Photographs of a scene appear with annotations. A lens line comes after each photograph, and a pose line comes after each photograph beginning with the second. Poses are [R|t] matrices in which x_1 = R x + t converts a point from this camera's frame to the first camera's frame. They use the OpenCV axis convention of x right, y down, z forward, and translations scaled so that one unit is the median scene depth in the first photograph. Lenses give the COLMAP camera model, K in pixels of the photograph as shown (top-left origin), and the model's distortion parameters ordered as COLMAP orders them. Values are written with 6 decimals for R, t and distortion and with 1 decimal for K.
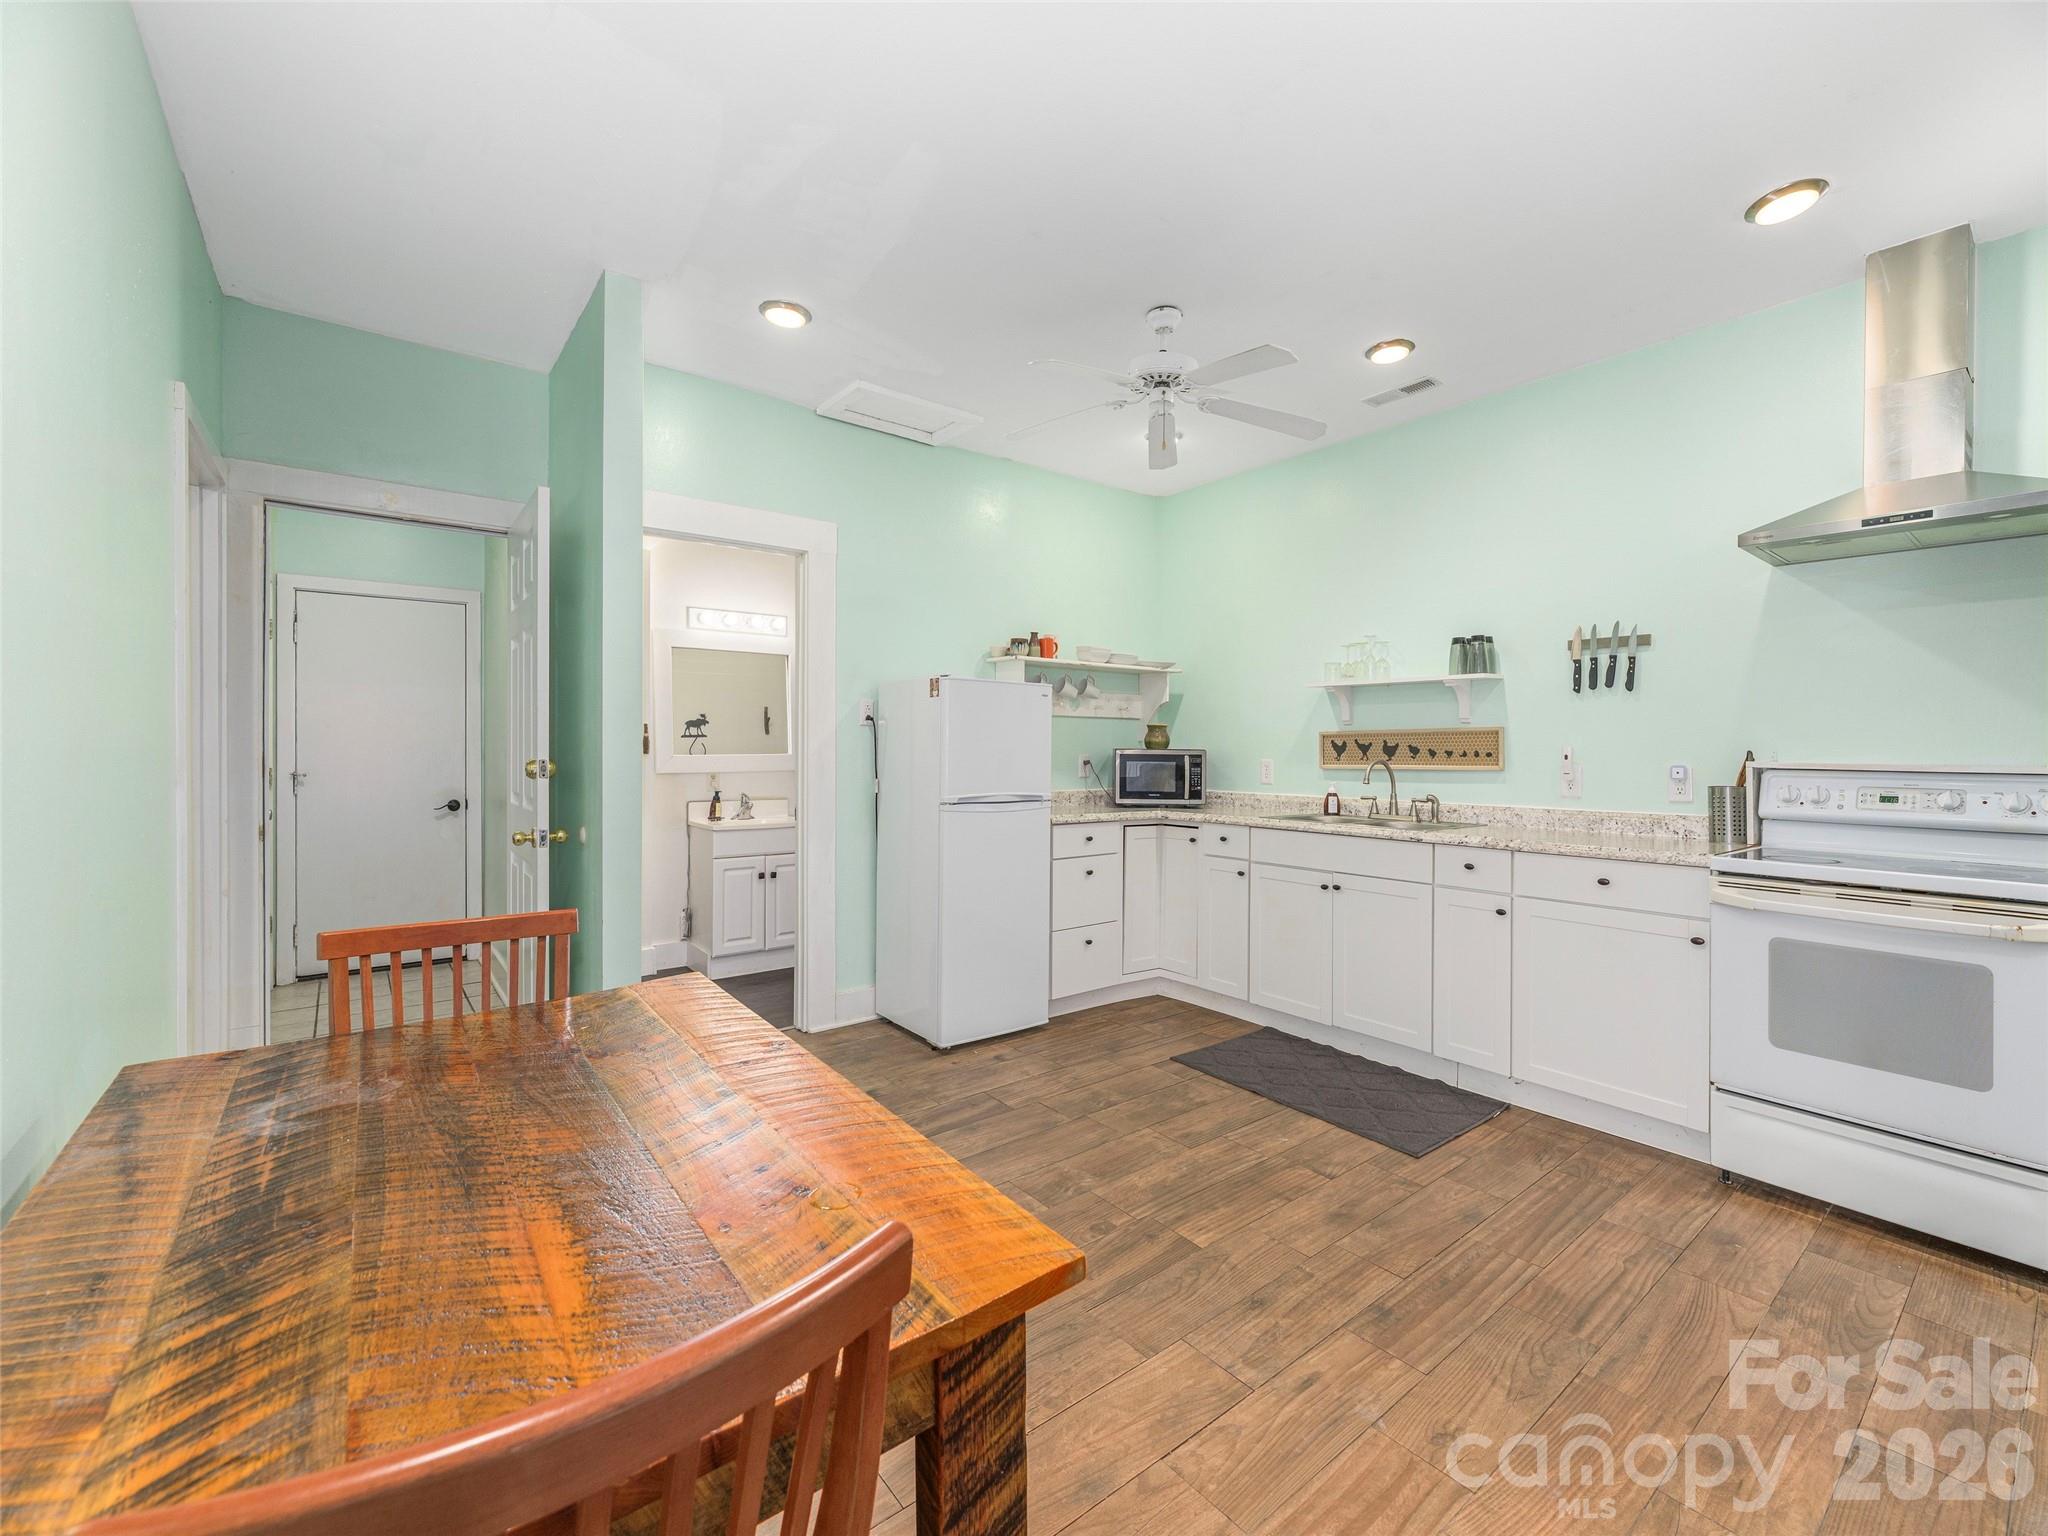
lens RADIAL K [[839.0, 0, 1026.4], [0, 839.0, 780.3], [0, 0, 1]] dist [0.001139, 0.000110]
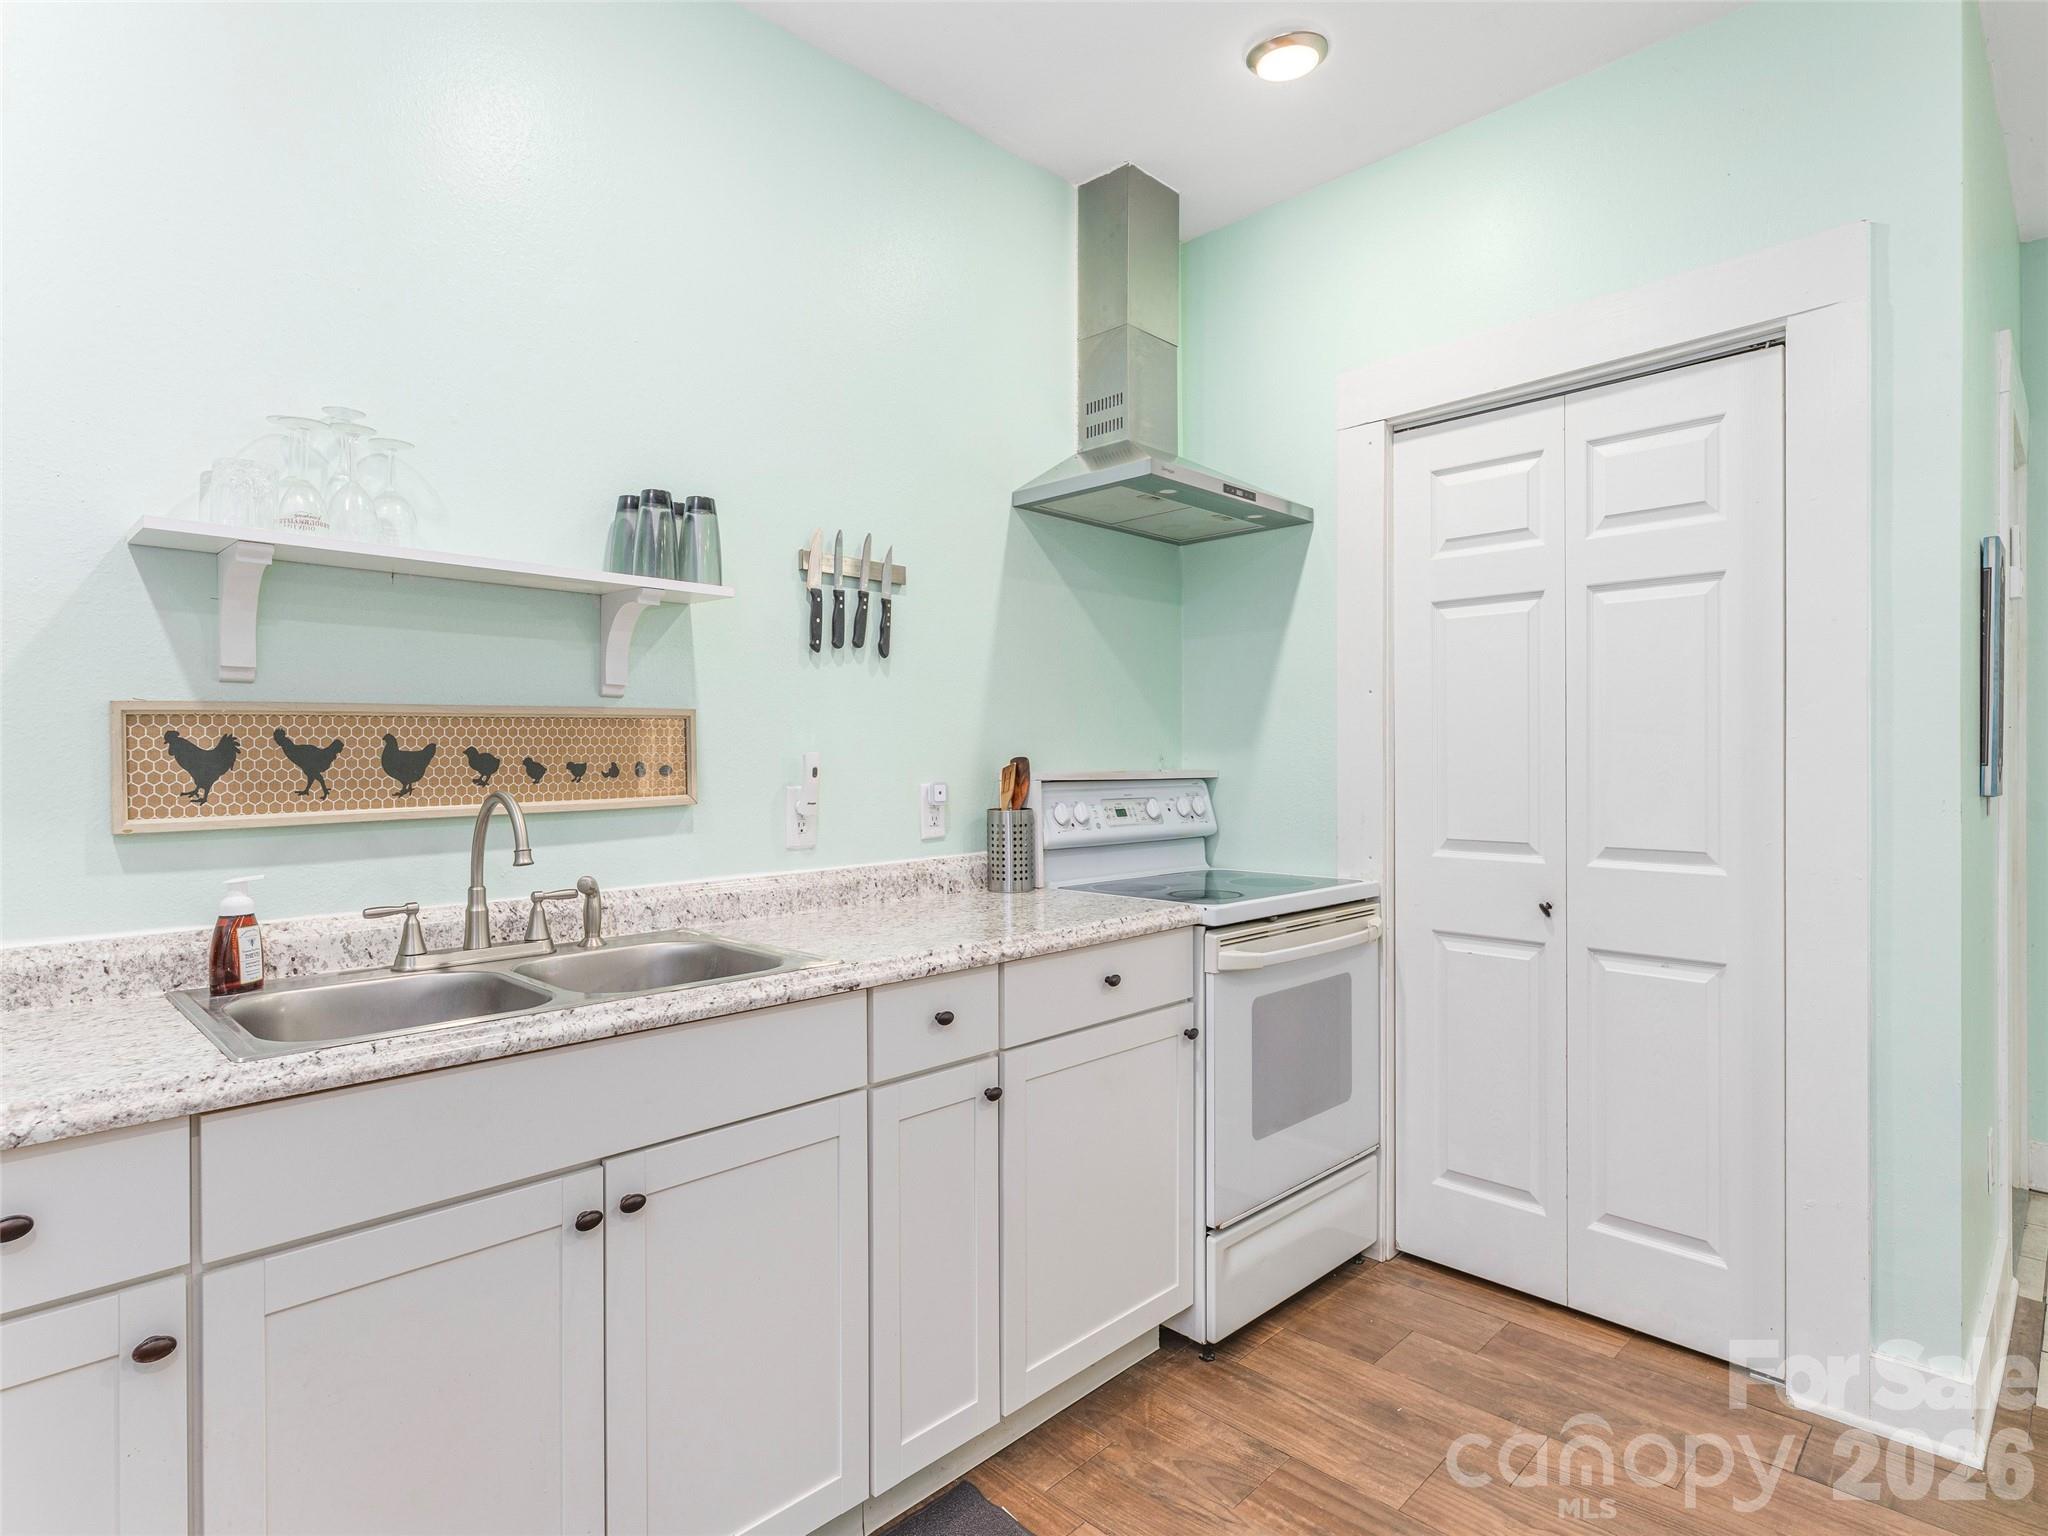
lens RADIAL K [[1087.9, 0, 1024.0], [0, 1087.9, 768.0], [0, 0, 1]] dist [-0.002030, -0.000562]
pose [[-0.122783, -0.013218, 0.992346, -0.049741], [0.043026, 0.998900, 0.018629, -0.037378], [-0.991500, 0.044984, -0.122079, 0.957744]]
